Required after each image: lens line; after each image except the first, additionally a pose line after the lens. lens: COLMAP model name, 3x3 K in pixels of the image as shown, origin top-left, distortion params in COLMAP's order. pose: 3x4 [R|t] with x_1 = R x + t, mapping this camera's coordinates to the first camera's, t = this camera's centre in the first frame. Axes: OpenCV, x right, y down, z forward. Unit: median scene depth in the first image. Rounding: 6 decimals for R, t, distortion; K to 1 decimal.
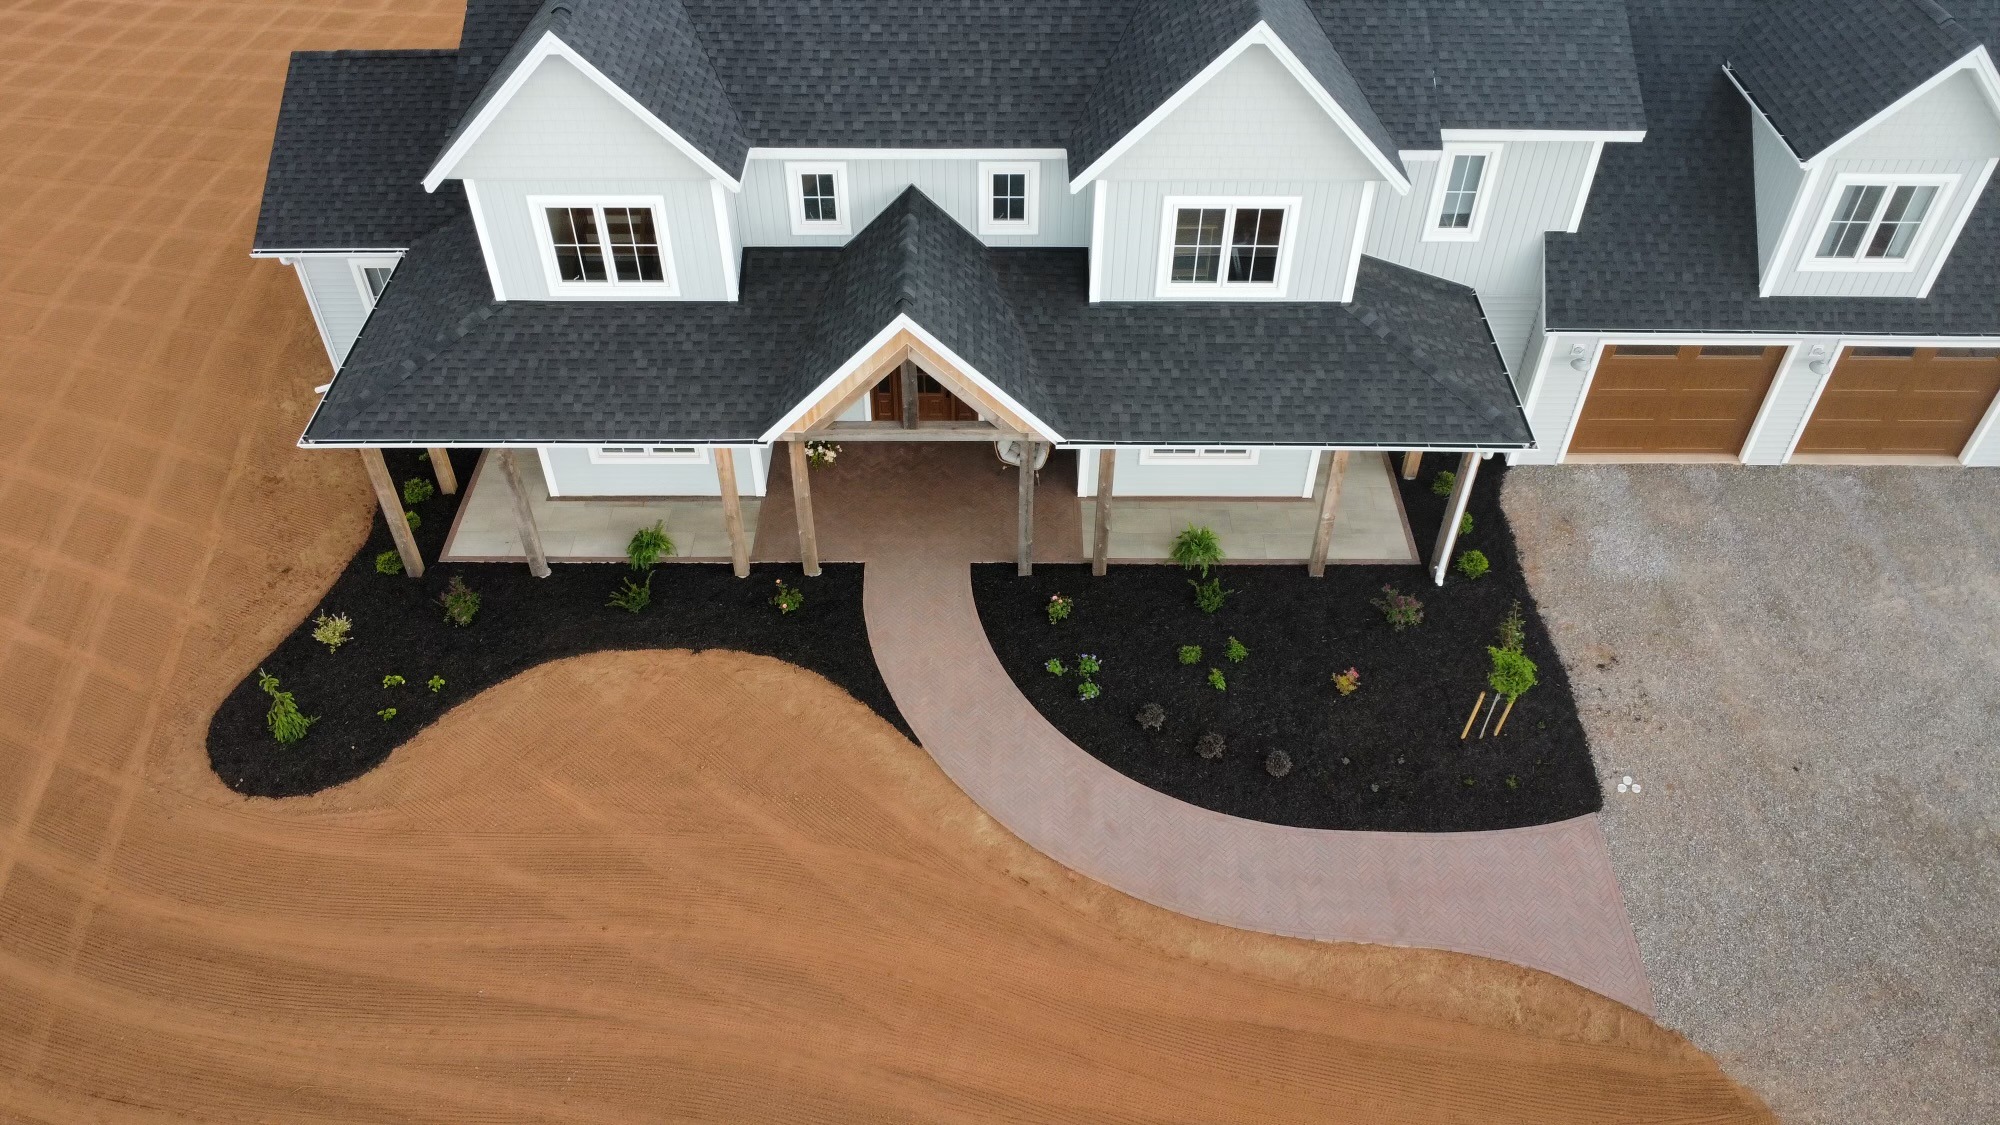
lens RADIAL K [[1452.0, 0, 998.1], [0, 1452.0, 565.6], [0, 0, 1]] dist [-0.036298, 0.001828]
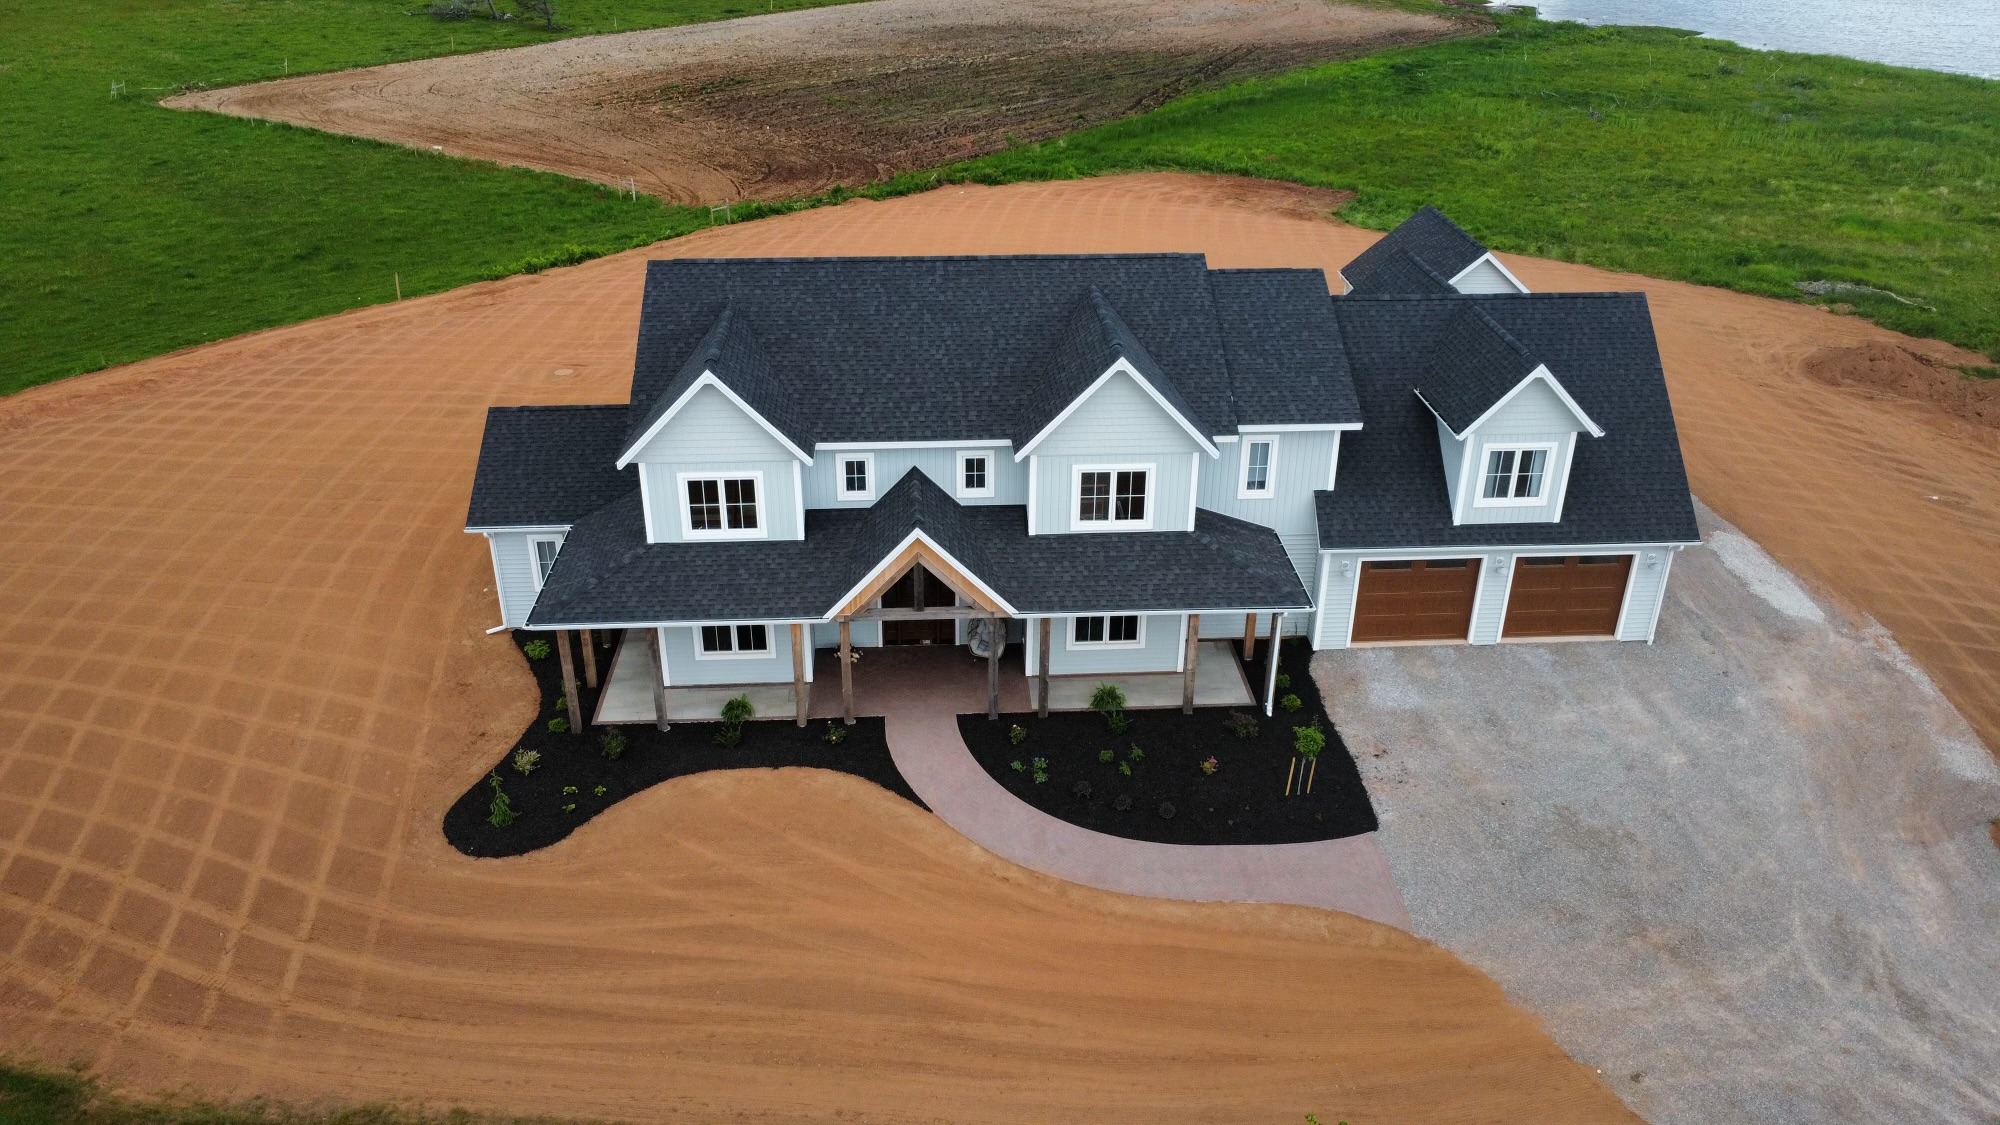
lens RADIAL K [[1452.0, 0, 998.2], [0, 1452.0, 560.3], [0, 0, 1]] dist [-0.036298, 0.001828]
pose [[0.997978, -0.025939, 0.058033, -0.063591], [0.041812, 0.955523, -0.291938, 0.309368], [-0.047880, 0.293774, 0.954675, -0.506357]]
